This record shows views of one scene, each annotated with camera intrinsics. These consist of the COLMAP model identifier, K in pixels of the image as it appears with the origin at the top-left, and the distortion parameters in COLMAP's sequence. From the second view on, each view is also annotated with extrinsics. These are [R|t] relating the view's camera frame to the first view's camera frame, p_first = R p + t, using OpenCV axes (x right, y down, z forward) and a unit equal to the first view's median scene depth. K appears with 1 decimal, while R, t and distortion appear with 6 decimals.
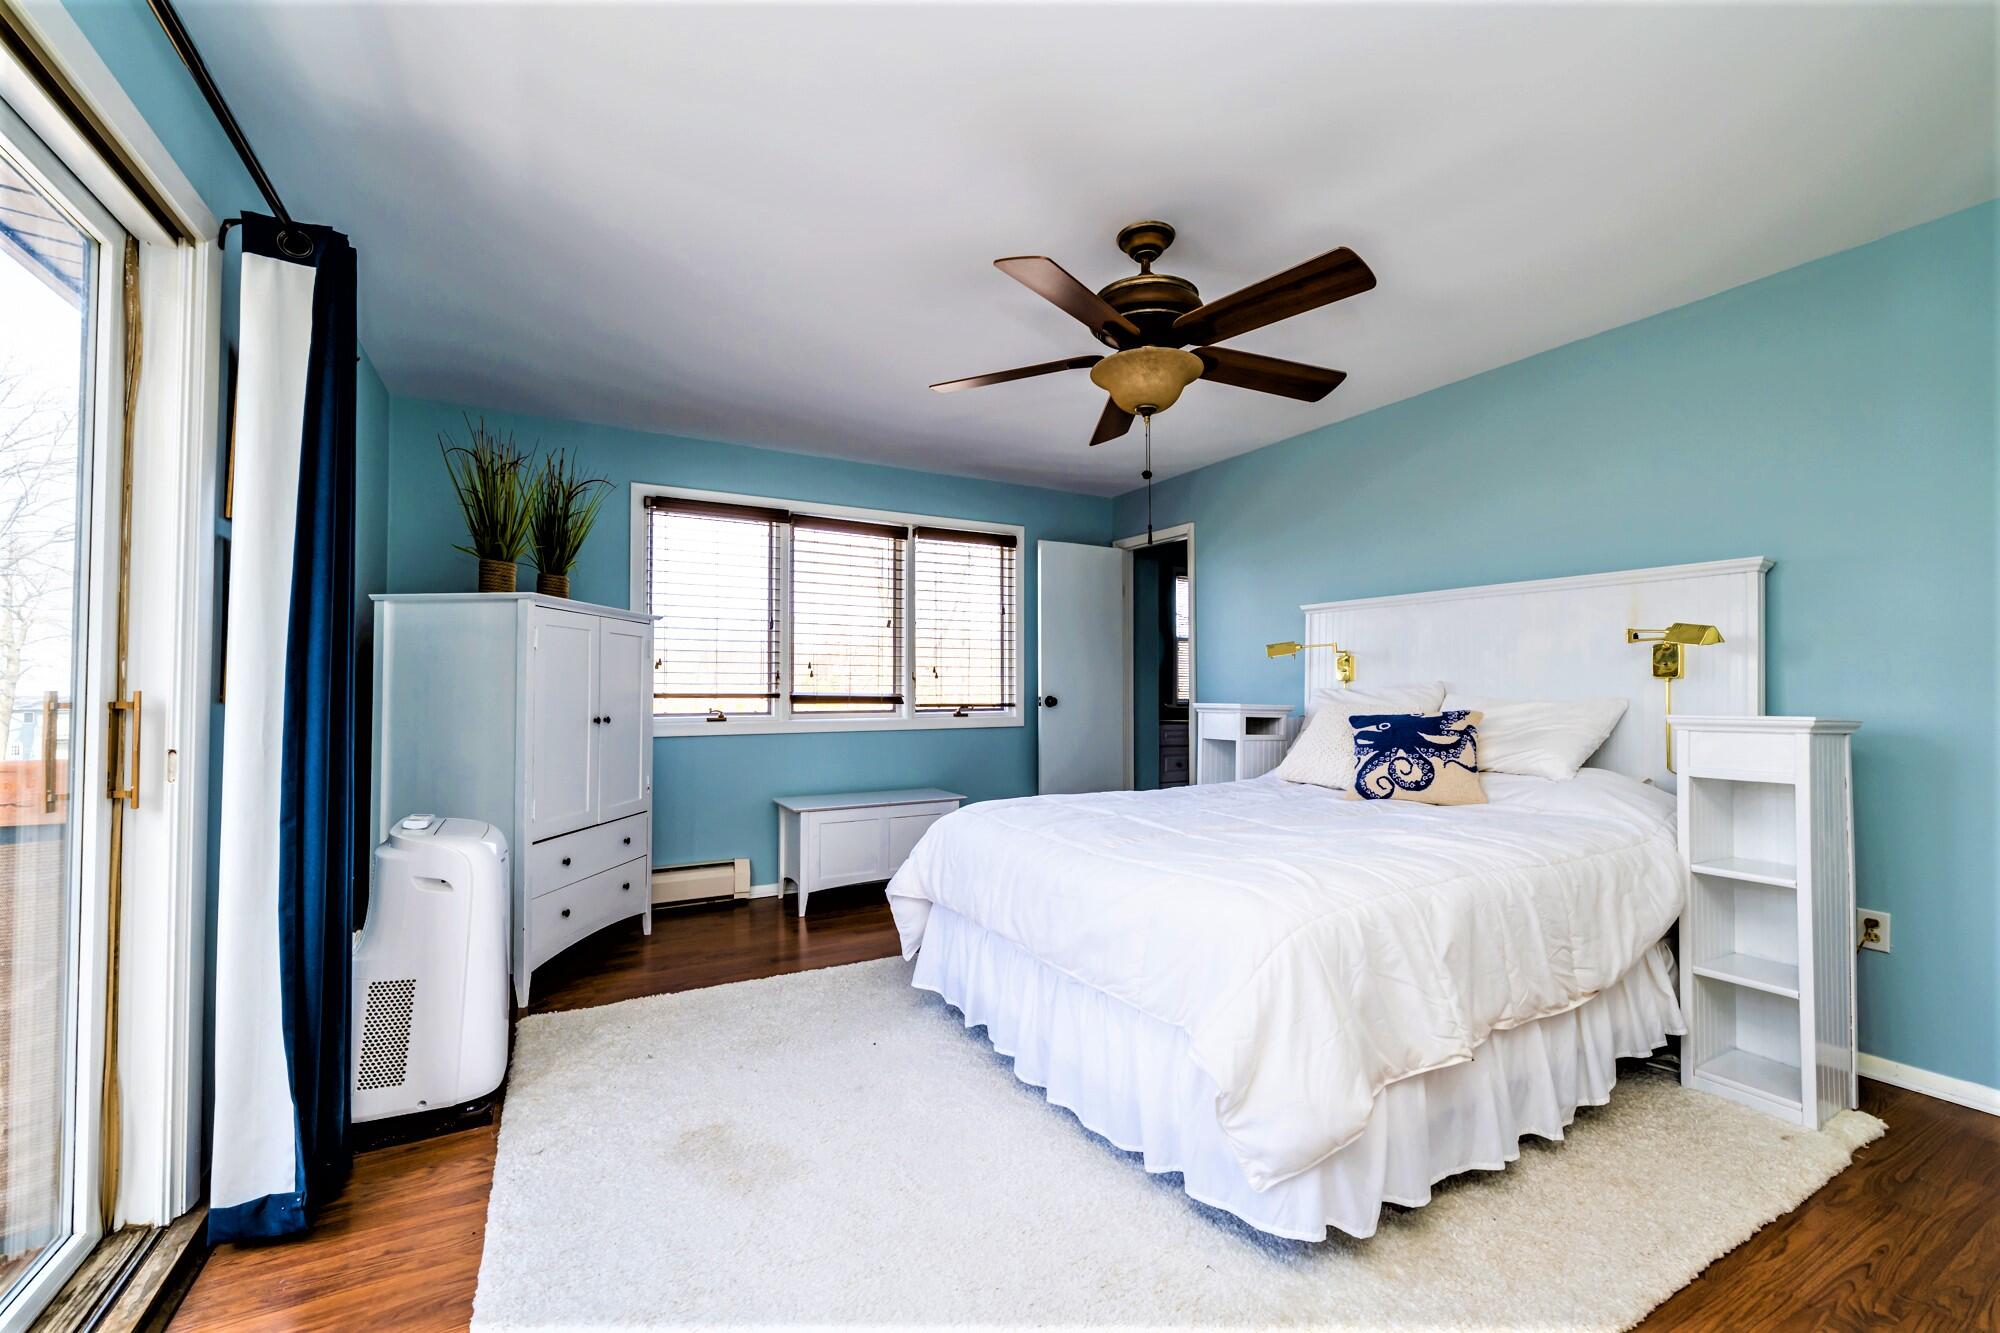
lens RADIAL K [[799.9, 0, 1000.0], [0, 799.9, 666.5], [0, 0, 1]] dist [-0.002643, -0.000146]
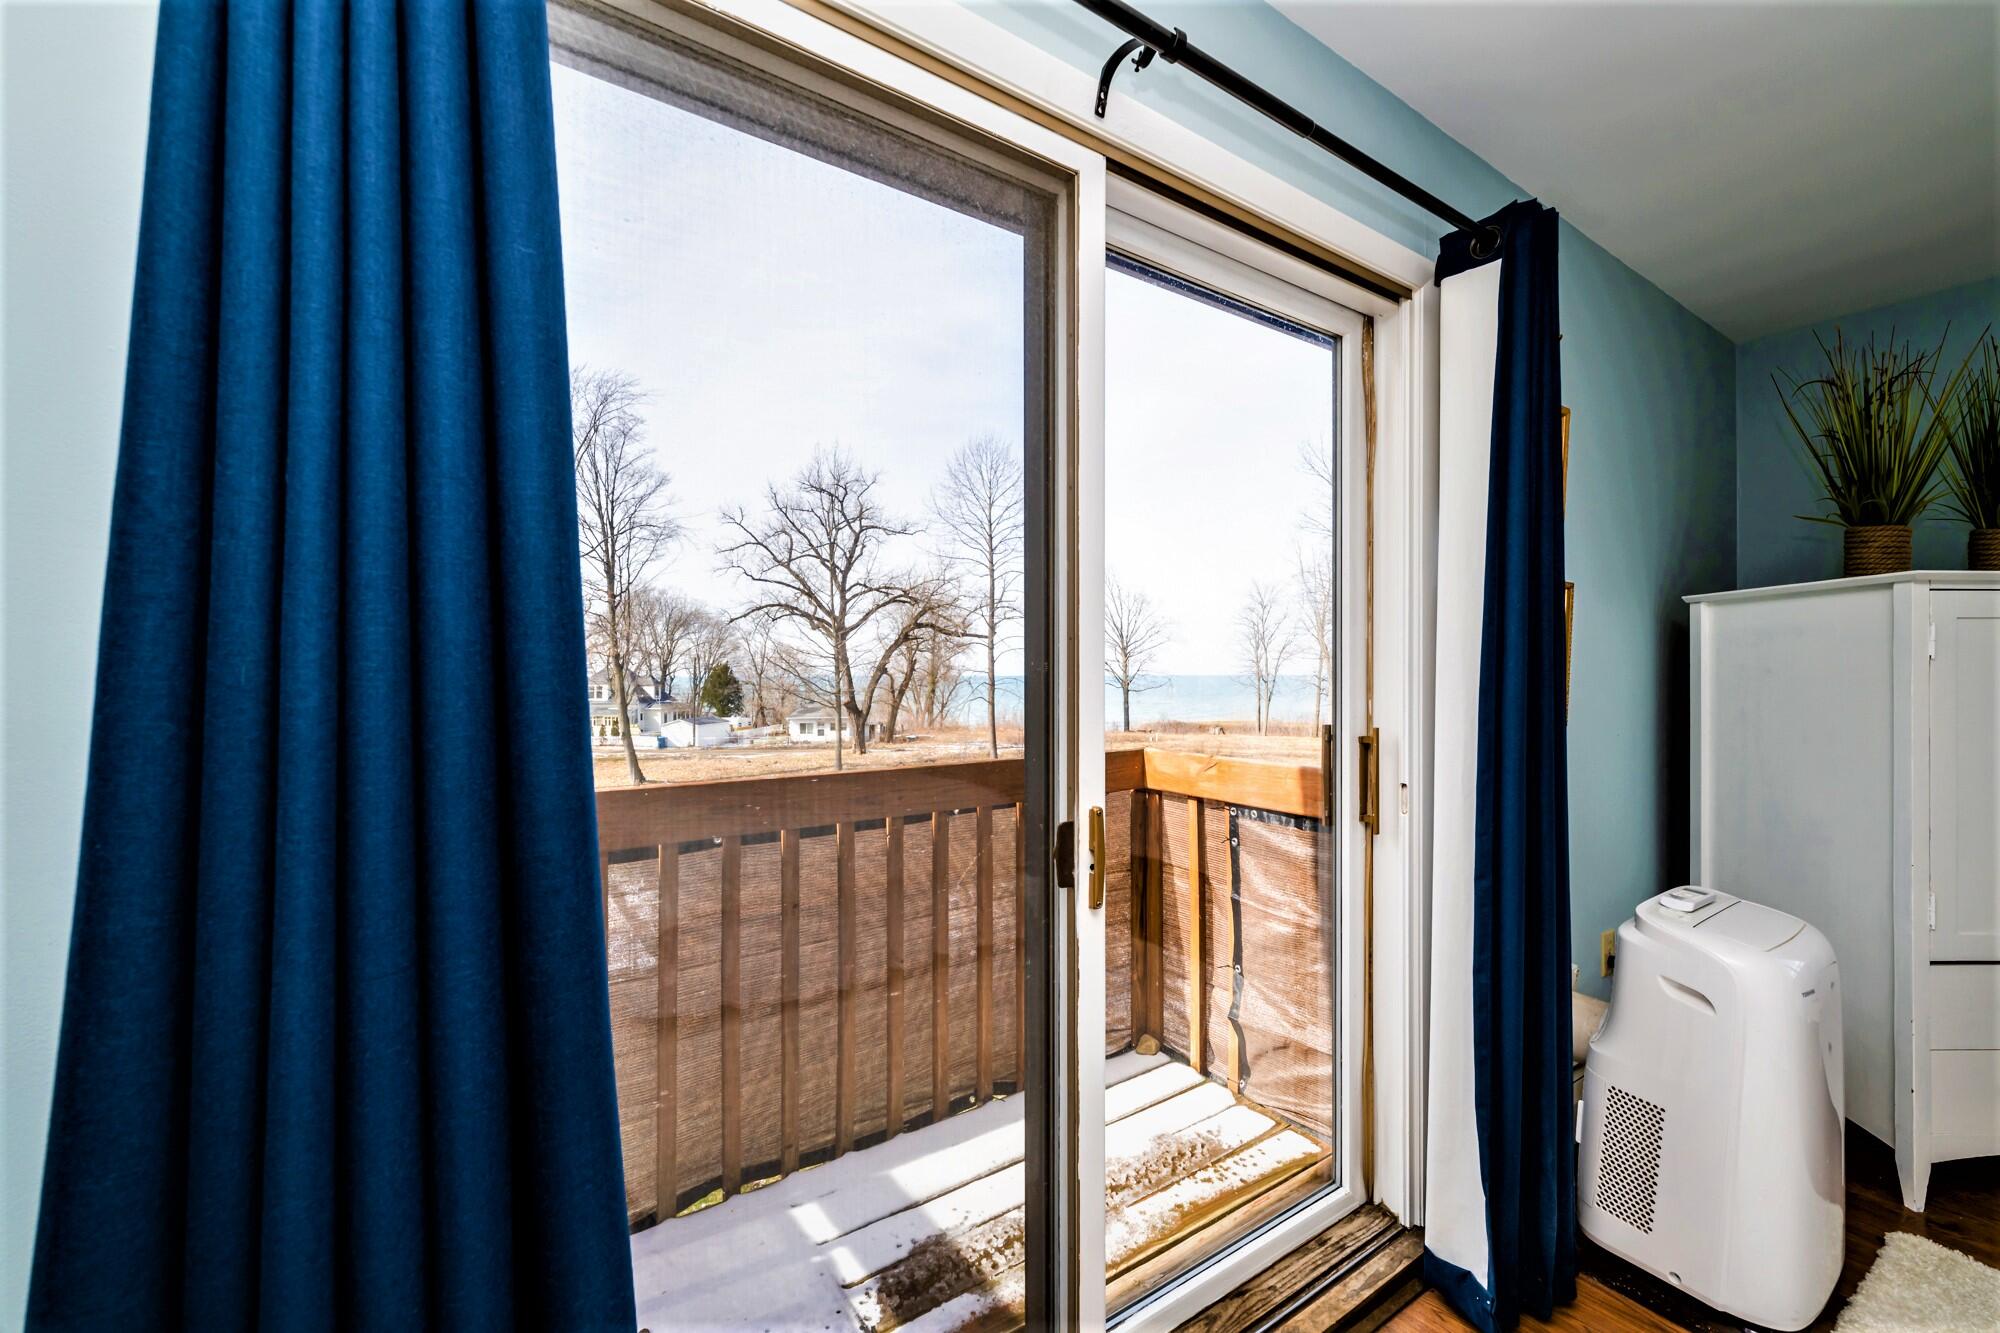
lens RADIAL K [[799.9, 0, 1000.0], [0, 799.9, 666.5], [0, 0, 1]] dist [-0.002643, -0.000146]
pose [[0.082783, -0.003156, -0.996563, -0.018544], [0.030086, 0.999547, -0.000666, -0.065382], [0.996113, -0.029927, 0.082840, 0.368259]]
